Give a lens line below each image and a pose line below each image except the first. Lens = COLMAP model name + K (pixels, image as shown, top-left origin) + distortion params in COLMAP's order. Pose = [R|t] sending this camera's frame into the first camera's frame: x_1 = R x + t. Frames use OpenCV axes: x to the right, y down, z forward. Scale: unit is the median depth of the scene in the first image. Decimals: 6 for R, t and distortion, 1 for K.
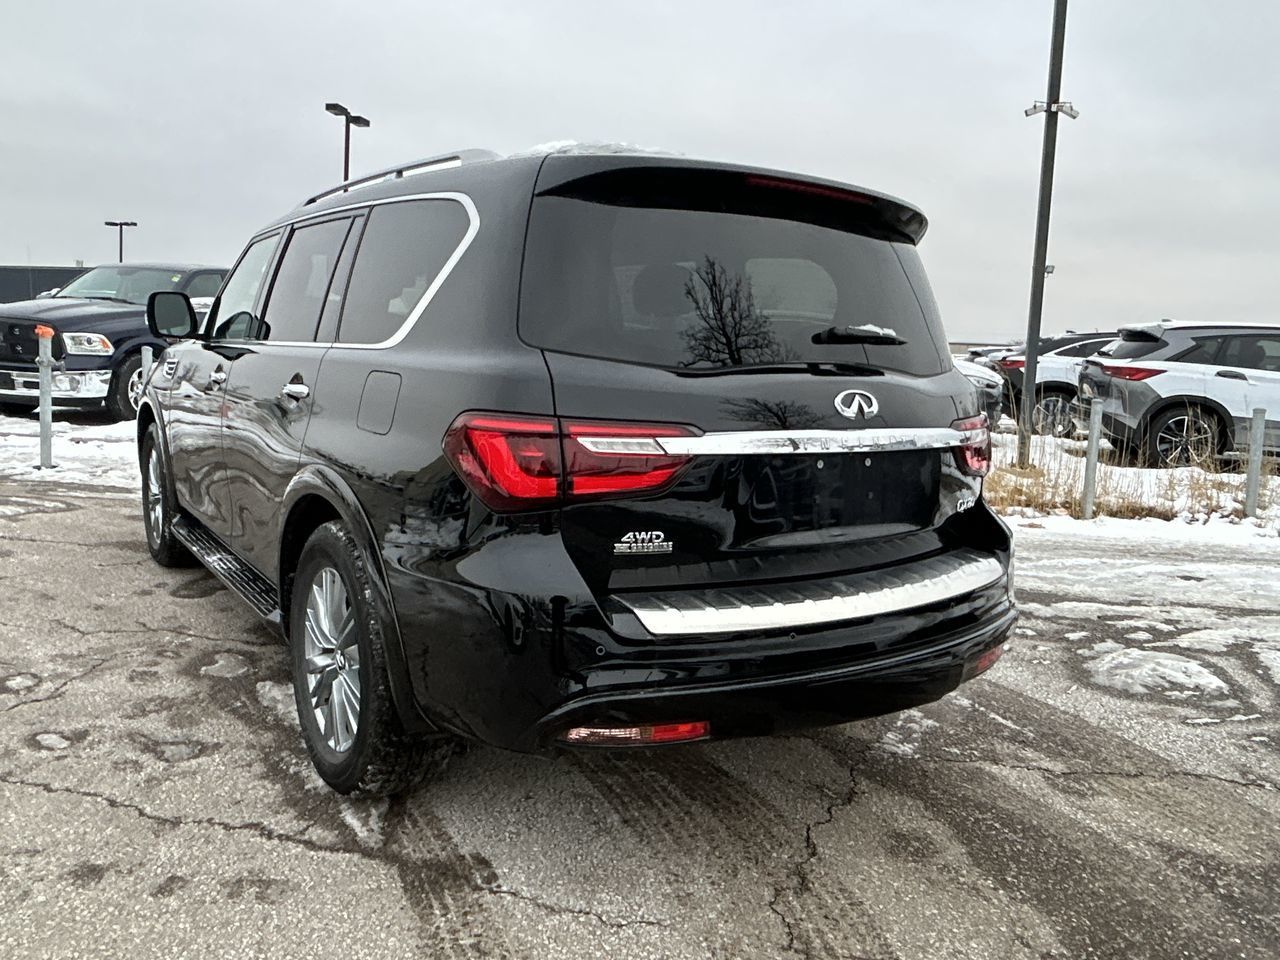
lens RADIAL K [[956.2, 0, 641.0], [0, 956.2, 488.0], [0, 0, 1]] dist [0.000420, -0.013086]
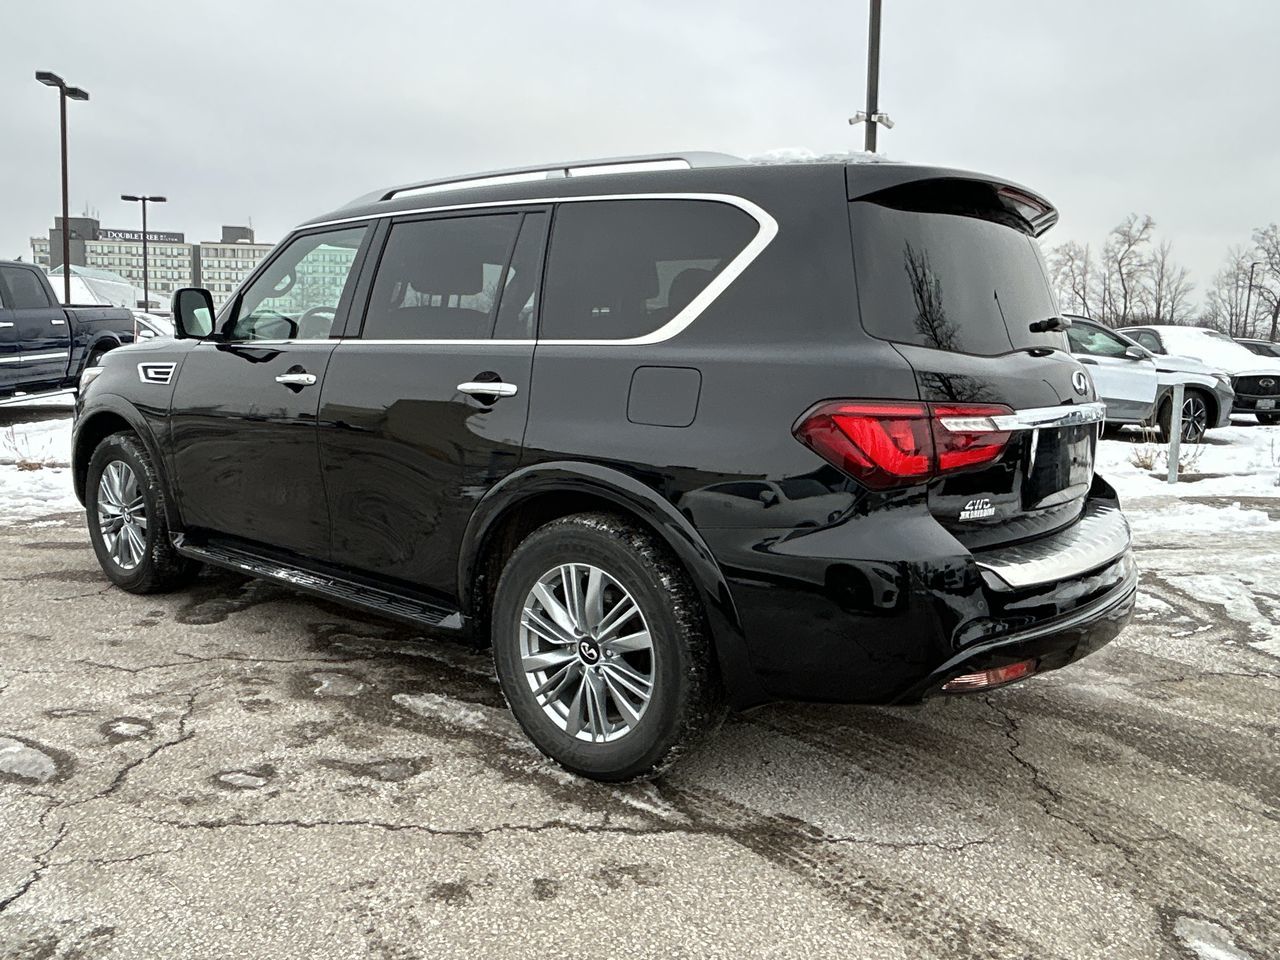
lens RADIAL K [[956.2, 0, 640.8], [0, 956.2, 486.3], [0, 0, 1]] dist [0.000420, -0.013086]
pose [[0.959154, -0.061491, 0.276121, -0.555447], [0.059524, 0.998106, 0.015505, -0.009169], [-0.276551, 0.001564, 0.960998, 0.012514]]
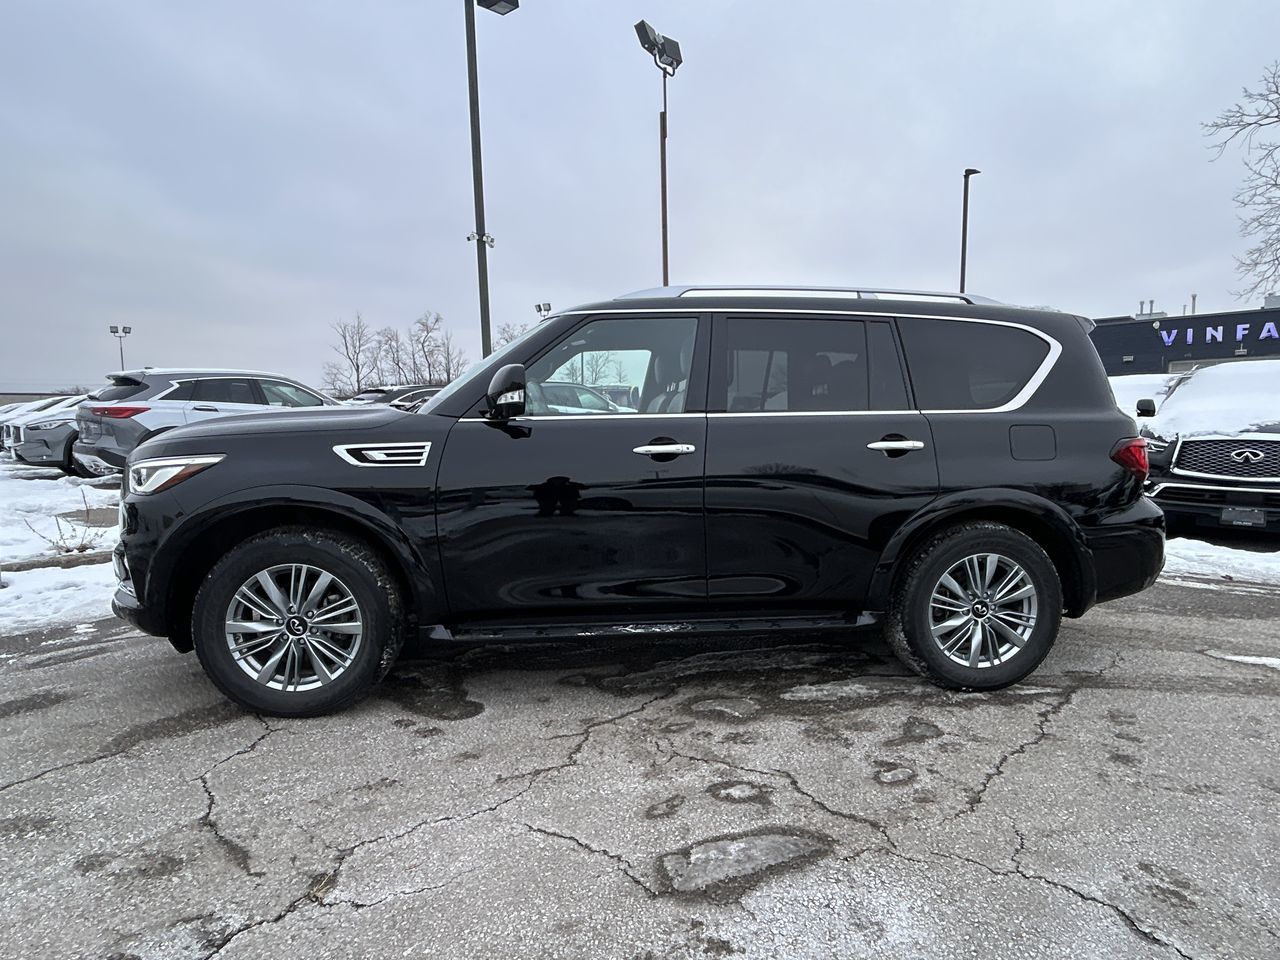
lens RADIAL K [[715.7, 0, 639.6], [0, 715.7, 485.3], [0, 0, 1]] dist [-0.013669, 0.008719]
pose [[0.474779, -0.134710, 0.869735, -1.646594], [0.148490, 0.986311, 0.071706, -0.199625], [-0.867488, 0.095102, 0.488282, 0.936278]]
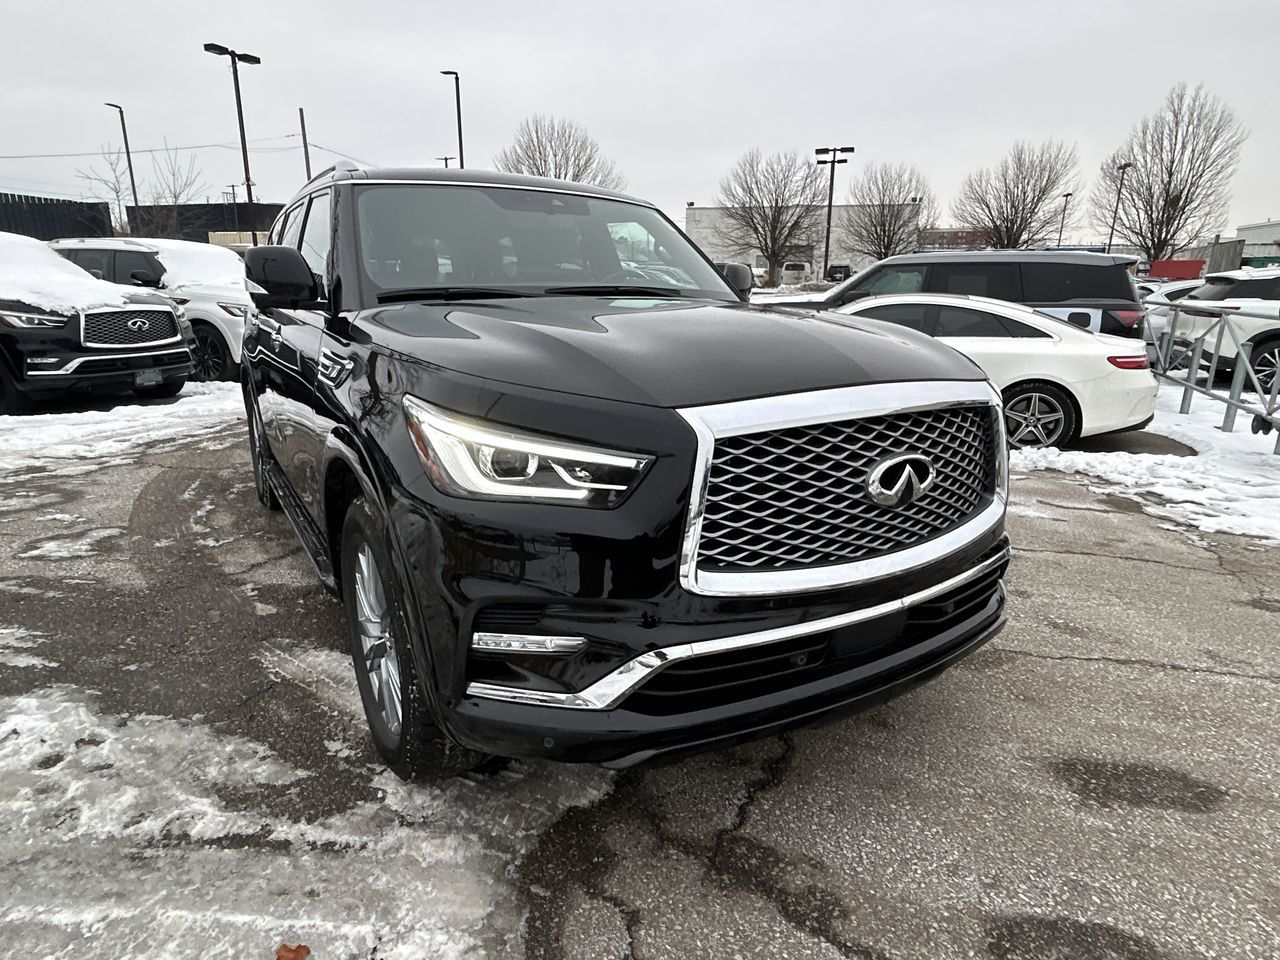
lens RADIAL K [[727.7, 0, 638.2], [0, 727.7, 482.9], [0, 0, 1]] dist [-0.016673, 0.012420]
pose [[-0.996687, -0.072350, 0.037154, -0.691295], [-0.051318, 0.913823, 0.402856, -0.483967], [-0.063099, 0.399615, -0.914509, 2.956282]]
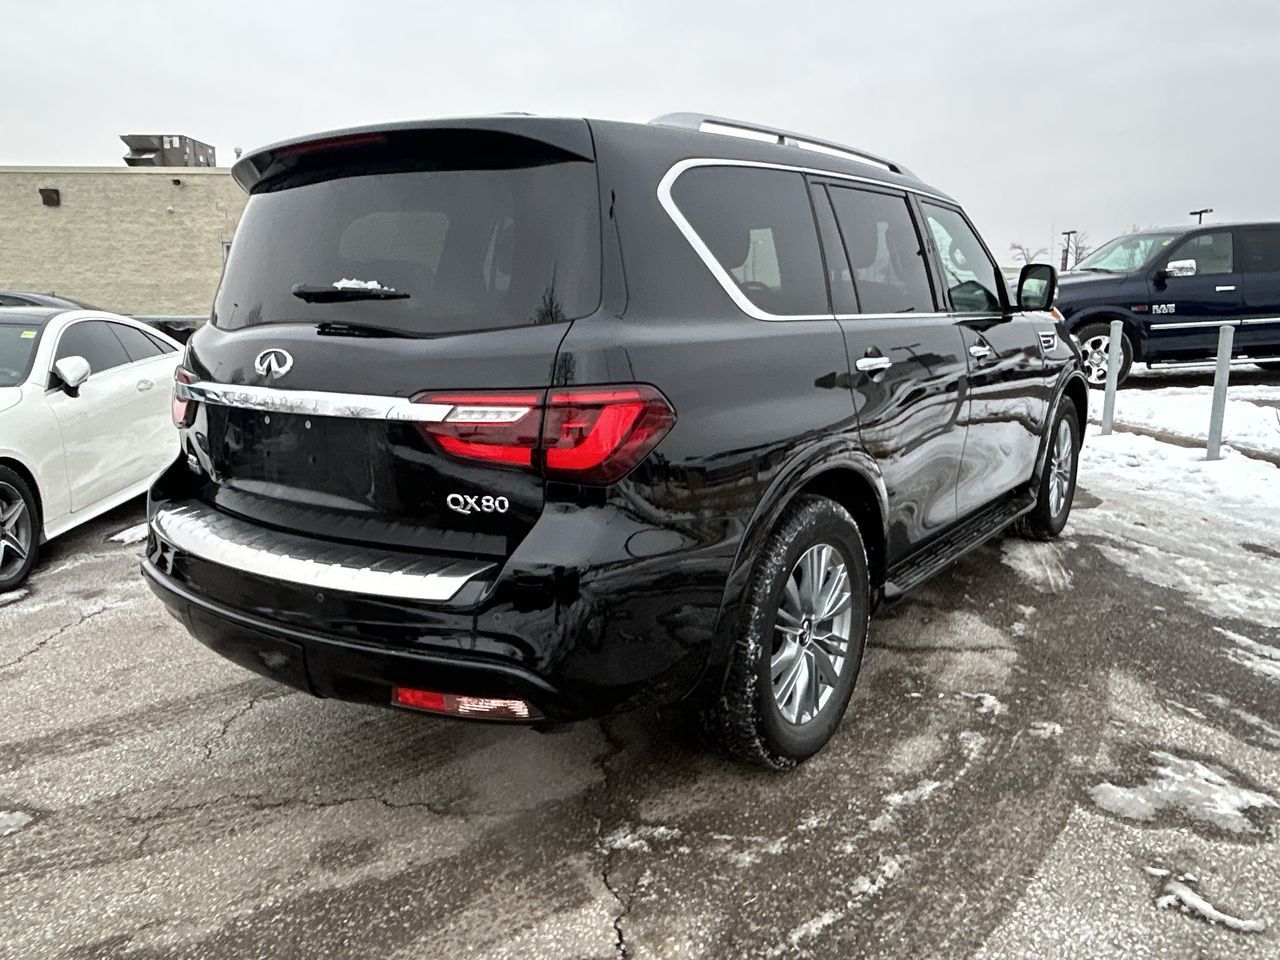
lens RADIAL K [[956.2, 0, 637.8], [0, 956.2, 488.4], [0, 0, 1]] dist [0.000420, -0.013086]
pose [[0.313959, 0.140576, -0.938972, 1.146220], [-0.113517, 0.987442, 0.109877, -0.097713], [0.942626, 0.072093, 0.325974, 0.918300]]
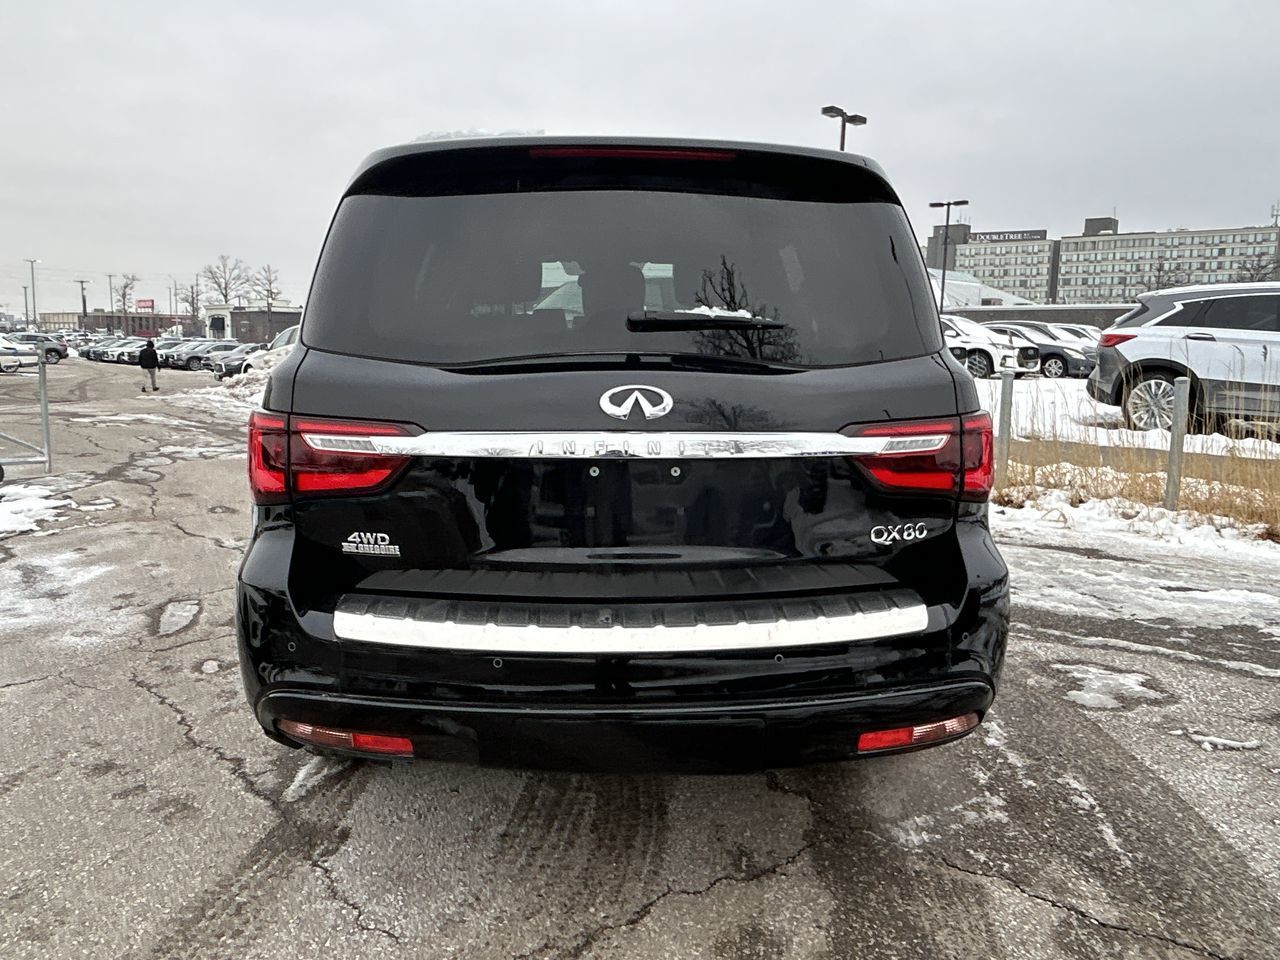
lens RADIAL K [[956.2, 0, 639.1], [0, 956.2, 486.9], [0, 0, 1]] dist [0.000420, -0.013086]
pose [[0.848083, 0.049345, -0.527560, 0.594891], [-0.047813, 0.998719, 0.016551, -0.023911], [0.527701, 0.011188, 0.849356, 0.252382]]
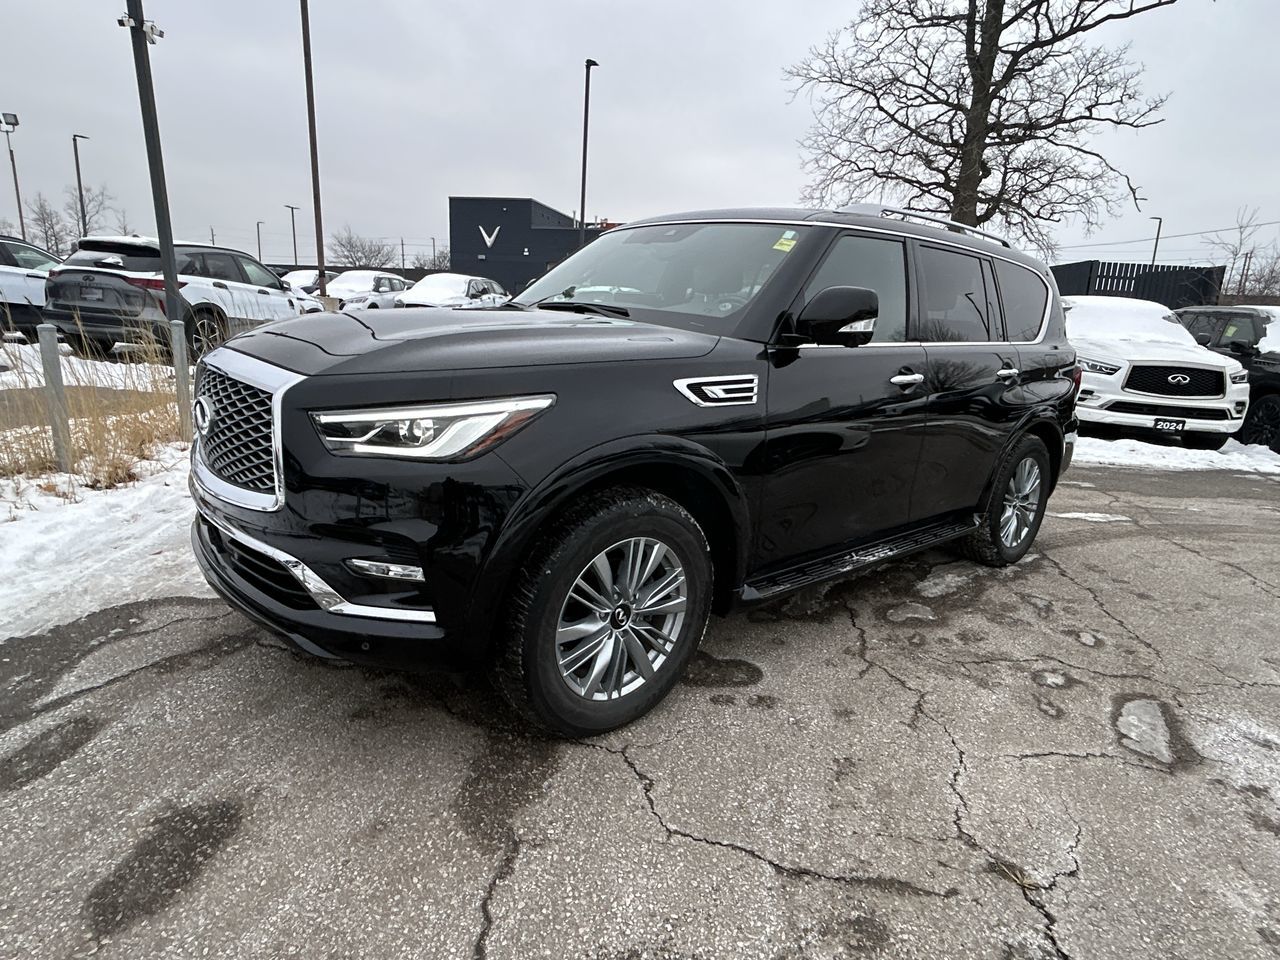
lens RADIAL K [[727.7, 0, 640.1], [0, 727.7, 485.0], [0, 0, 1]] dist [-0.016673, 0.012420]
pose [[-0.097428, -0.286363, 0.953155, -1.745504], [0.083530, 0.951979, 0.294548, -0.383465], [-0.991731, 0.108315, -0.068829, 1.964843]]
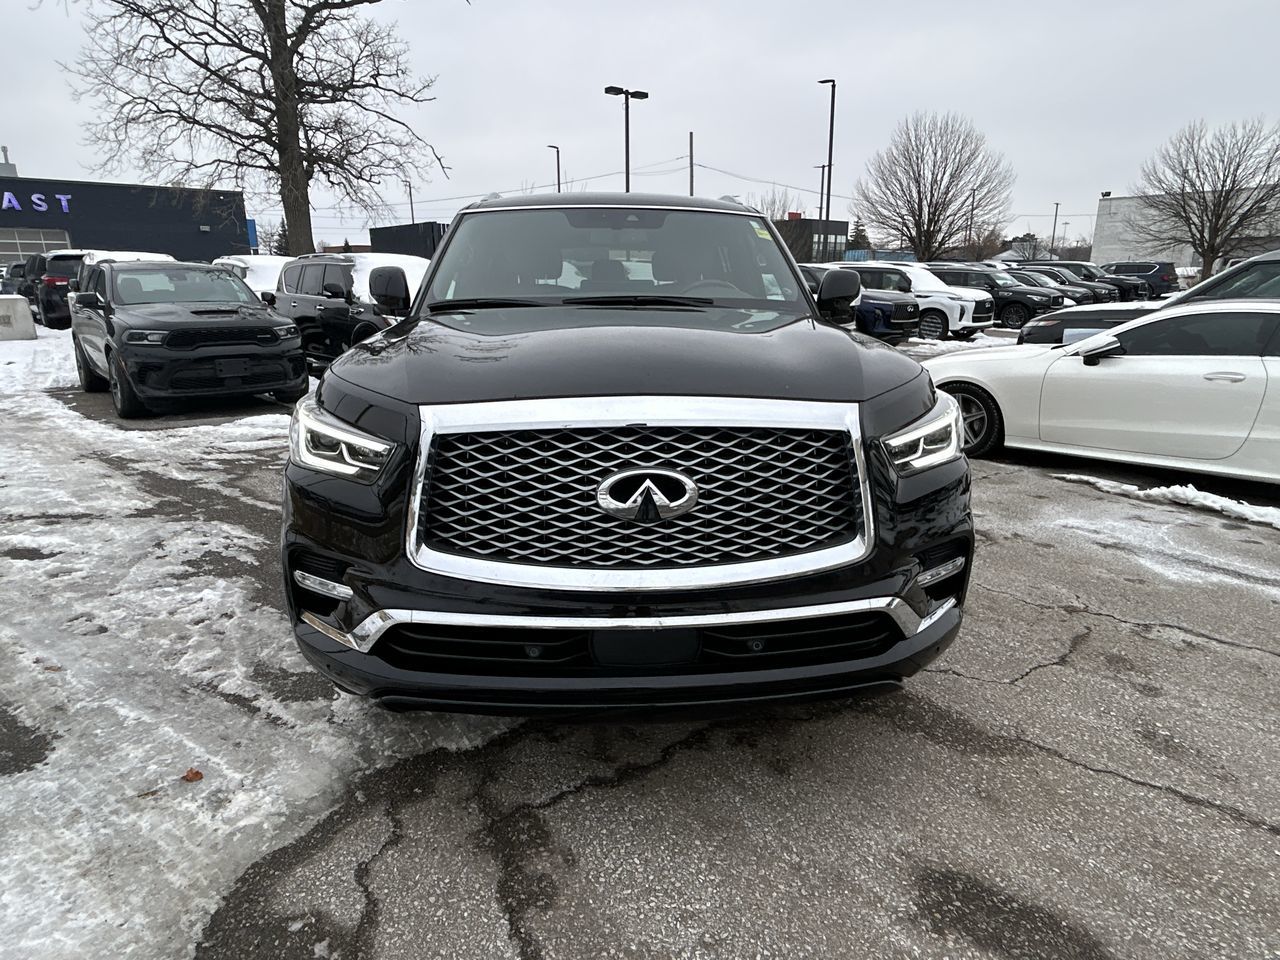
lens RADIAL K [[727.7, 0, 639.2], [0, 727.7, 482.0], [0, 0, 1]] dist [-0.016673, 0.012420]
pose [[-0.850515, -0.182033, 0.493446, -1.166867], [0.035313, 0.916316, 0.398896, -0.499830], [-0.524764, 0.356692, -0.772912, 2.847285]]
